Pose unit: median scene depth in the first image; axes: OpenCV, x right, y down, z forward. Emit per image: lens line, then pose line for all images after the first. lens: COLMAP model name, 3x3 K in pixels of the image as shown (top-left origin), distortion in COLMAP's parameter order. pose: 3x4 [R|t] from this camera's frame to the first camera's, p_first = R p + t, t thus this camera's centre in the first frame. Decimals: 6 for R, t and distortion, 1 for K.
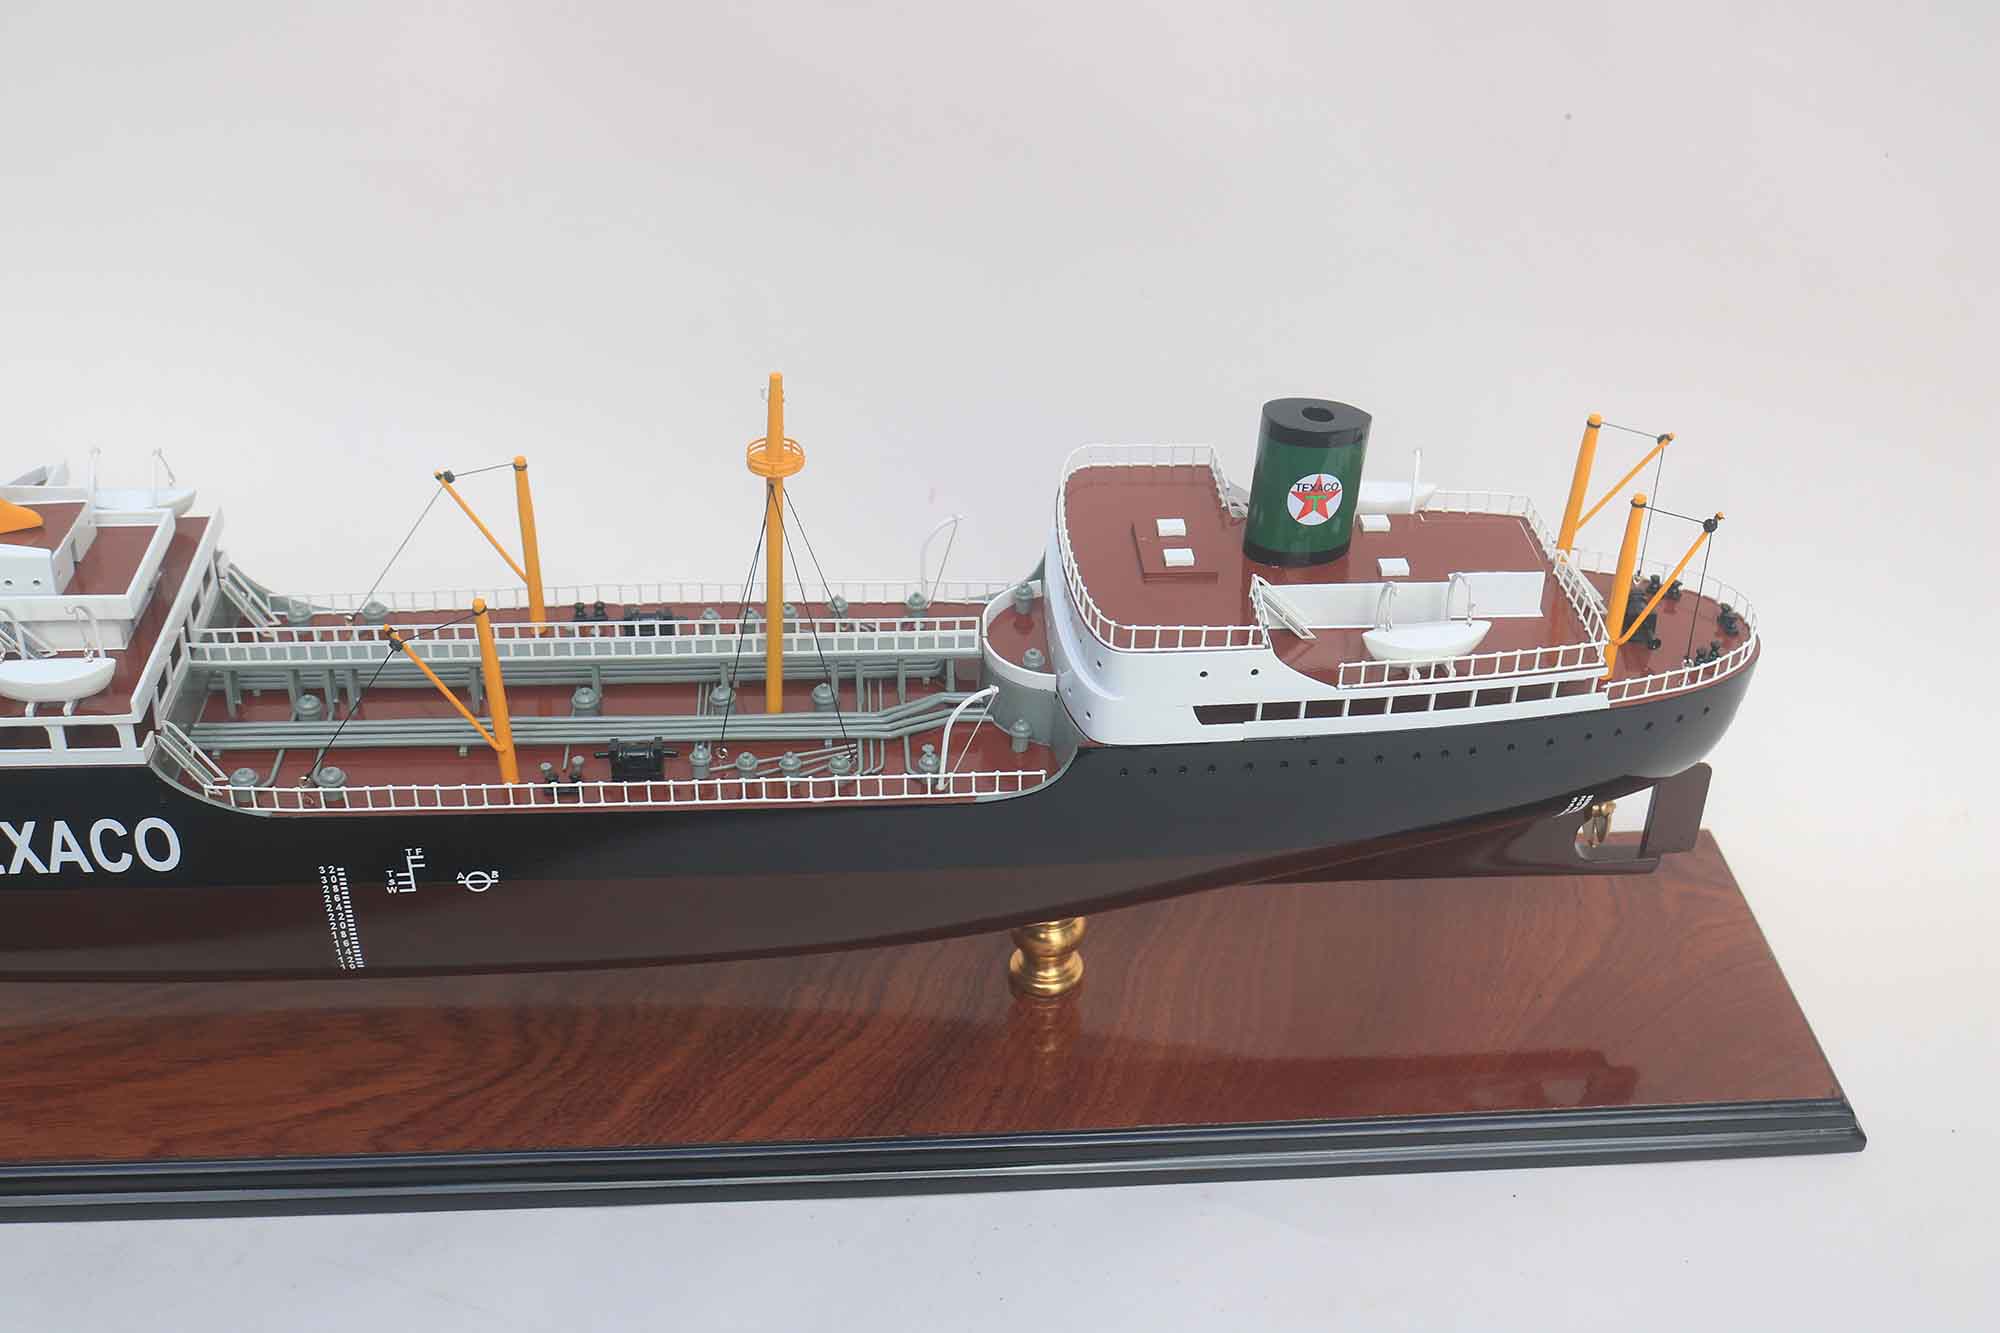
lens RADIAL K [[2405.1, 0, 1000.0], [0, 2405.1, 666.5], [0, 0, 1]] dist [-0.104821, 0.095147]
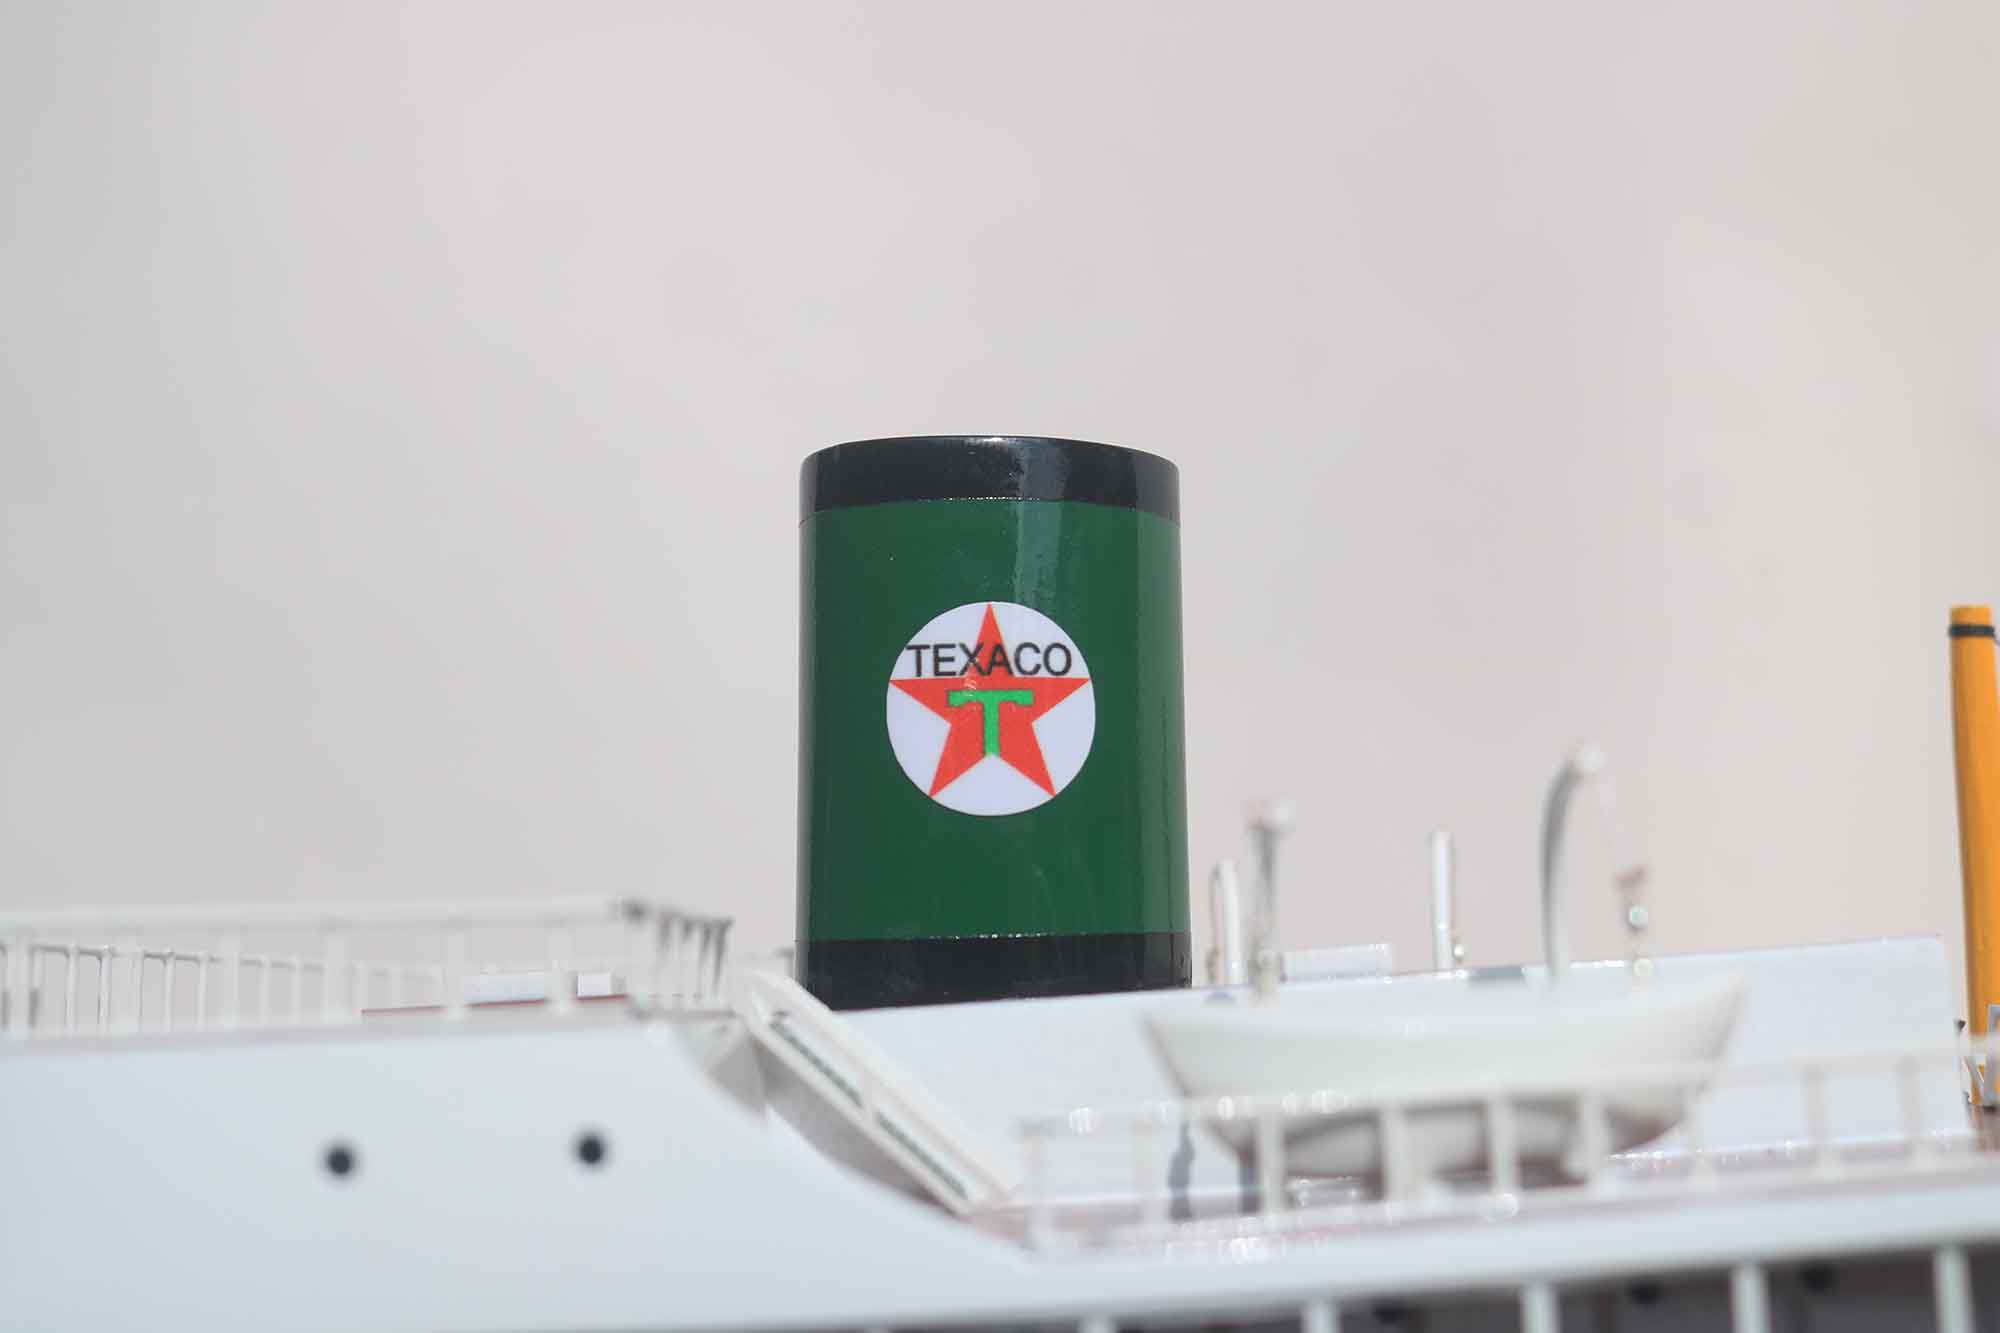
lens RADIAL K [[2209.7, 0, 985.6], [0, 2209.7, 665.8], [0, 0, 1]] dist [-0.126582, 0.138607]
pose [[0.989825, -0.100157, -0.101070, 0.158167], [0.008727, 0.751705, -0.659442, 0.092149], [0.142023, 0.651850, 0.744931, 0.818898]]
